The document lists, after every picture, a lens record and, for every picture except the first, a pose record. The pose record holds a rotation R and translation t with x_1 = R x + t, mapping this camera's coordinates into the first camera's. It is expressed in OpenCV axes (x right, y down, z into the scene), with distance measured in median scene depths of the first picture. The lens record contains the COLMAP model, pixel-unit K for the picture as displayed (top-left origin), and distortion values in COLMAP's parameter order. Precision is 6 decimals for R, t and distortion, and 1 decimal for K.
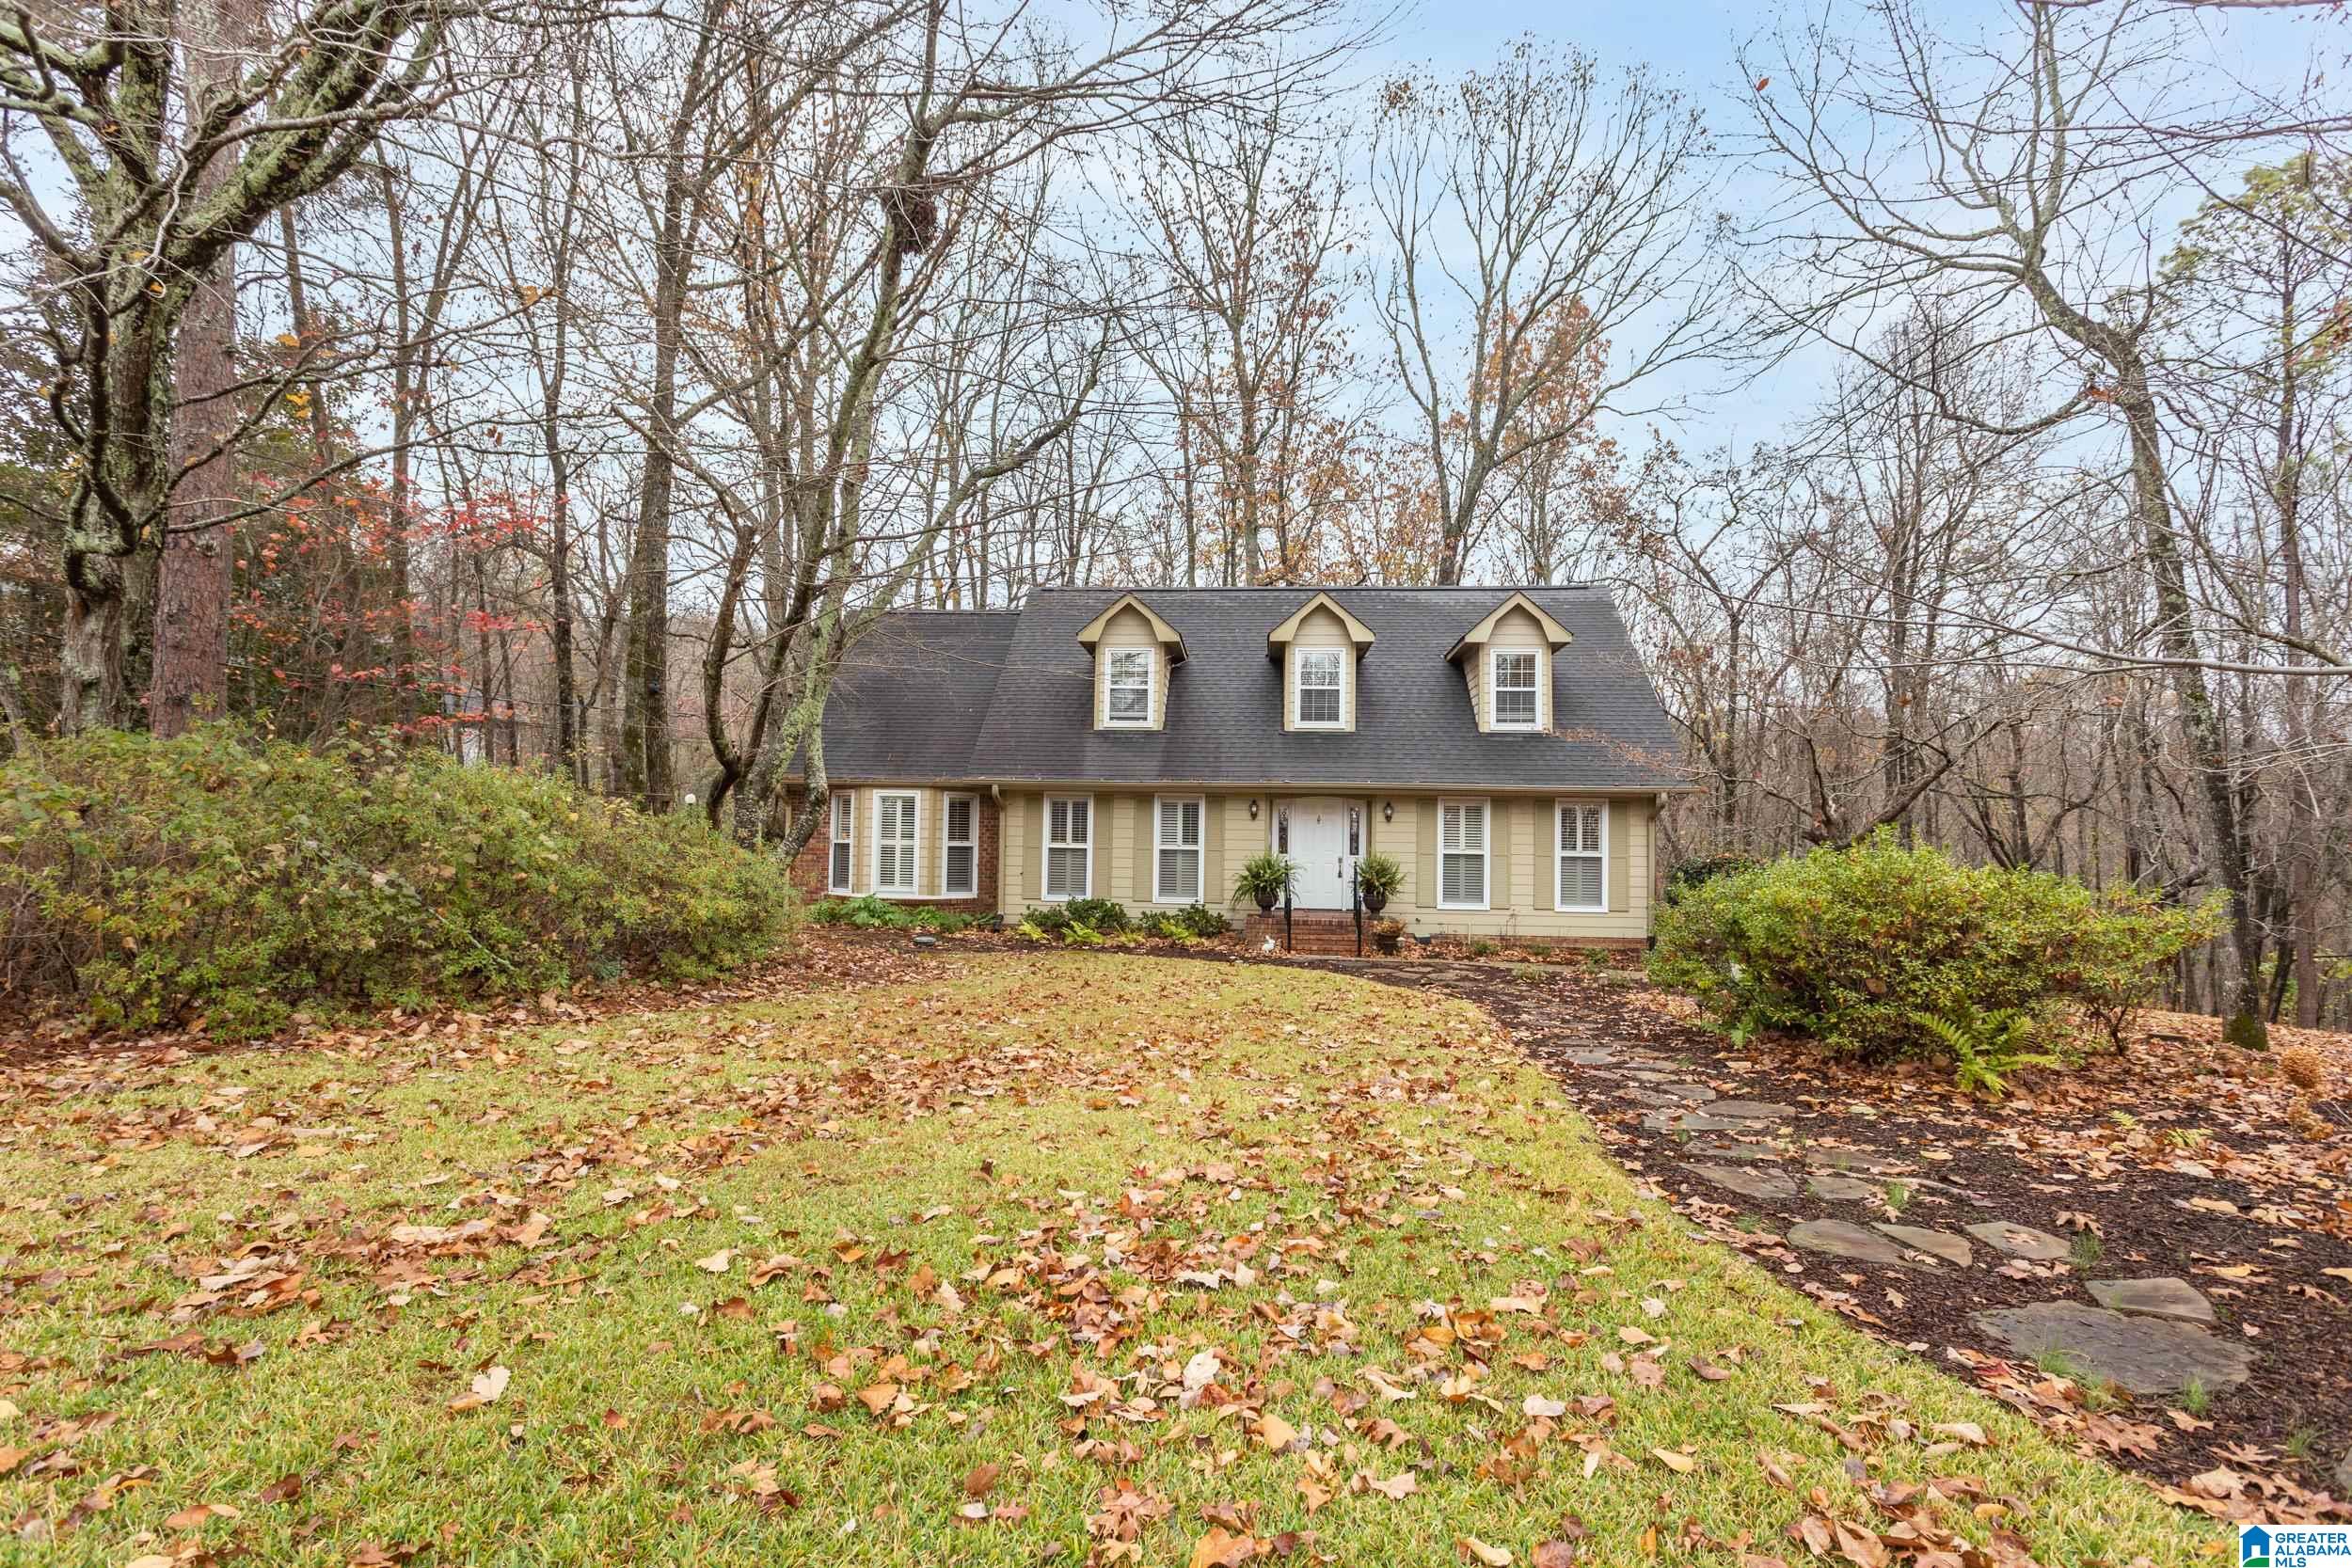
lens RADIAL K [[1200.7, 0, 1176.0], [0, 1200.7, 784.0], [0, 0, 1]] dist [-0.062422, 0.032027]
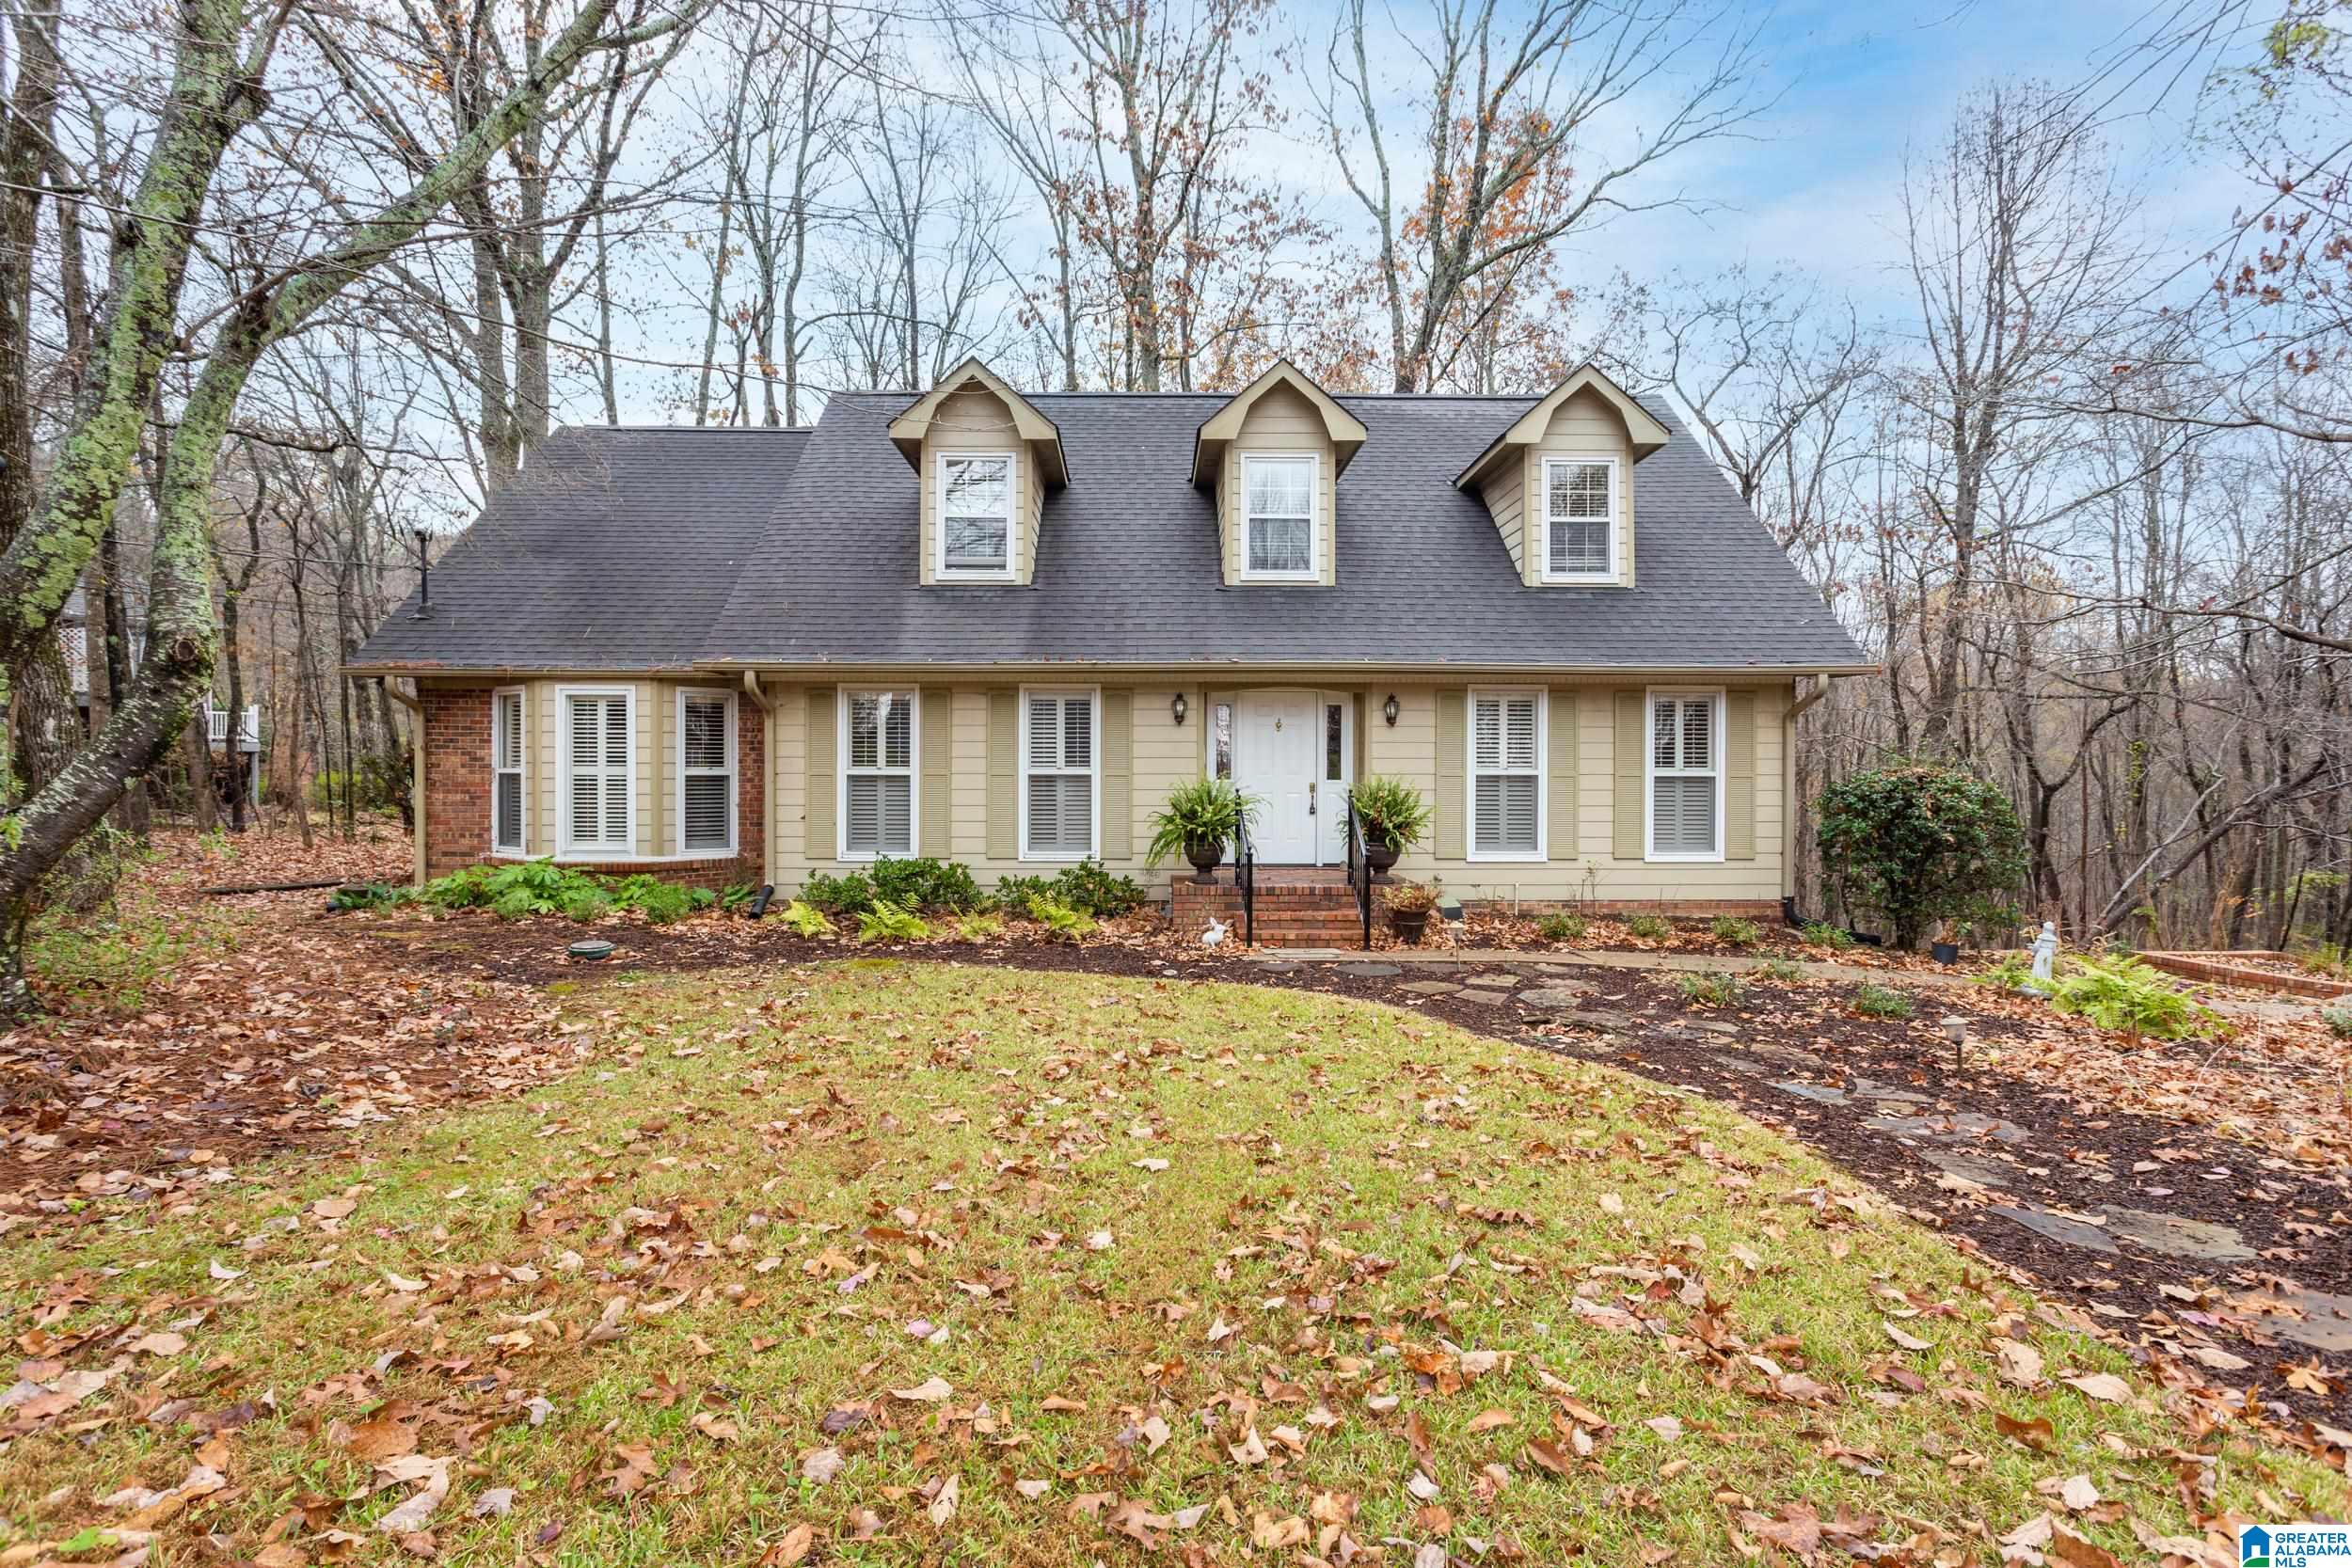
lens RADIAL K [[1200.7, 0, 1176.0], [0, 1200.7, 784.0], [0, 0, 1]] dist [-0.062422, 0.032027]
pose [[0.995306, -0.016112, 0.095431, 0.003094], [0.010457, 0.998175, 0.059469, 0.023136], [-0.096216, -0.058192, 0.993658, 0.375168]]
